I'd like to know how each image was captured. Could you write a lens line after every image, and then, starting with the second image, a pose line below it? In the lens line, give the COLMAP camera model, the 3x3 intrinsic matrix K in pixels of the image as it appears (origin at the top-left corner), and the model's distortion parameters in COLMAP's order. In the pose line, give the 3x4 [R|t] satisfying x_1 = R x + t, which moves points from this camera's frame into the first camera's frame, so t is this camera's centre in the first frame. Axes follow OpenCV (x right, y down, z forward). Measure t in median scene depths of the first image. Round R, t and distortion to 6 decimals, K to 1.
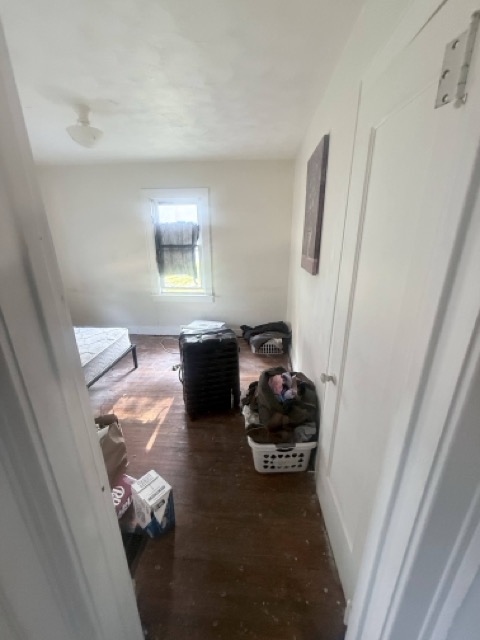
lens RADIAL K [[255.2, 0, 239.6], [0, 255.2, 318.1], [0, 0, 1]] dist [-0.000114, 0.000525]
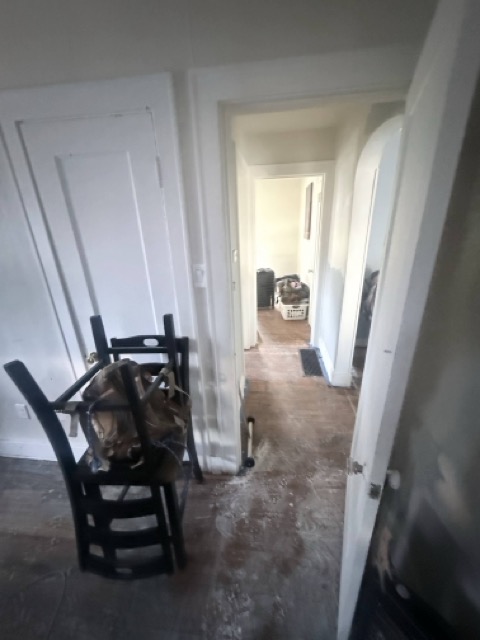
lens RADIAL K [[254.8, 0, 239.1], [0, 254.8, 317.9], [0, 0, 1]] dist [-0.000344, 0.000541]
pose [[0.998700, -0.010290, -0.049928, -0.165182], [0.011946, 0.999384, 0.033001, 0.325903], [0.049558, -0.033555, 0.998207, -0.978553]]
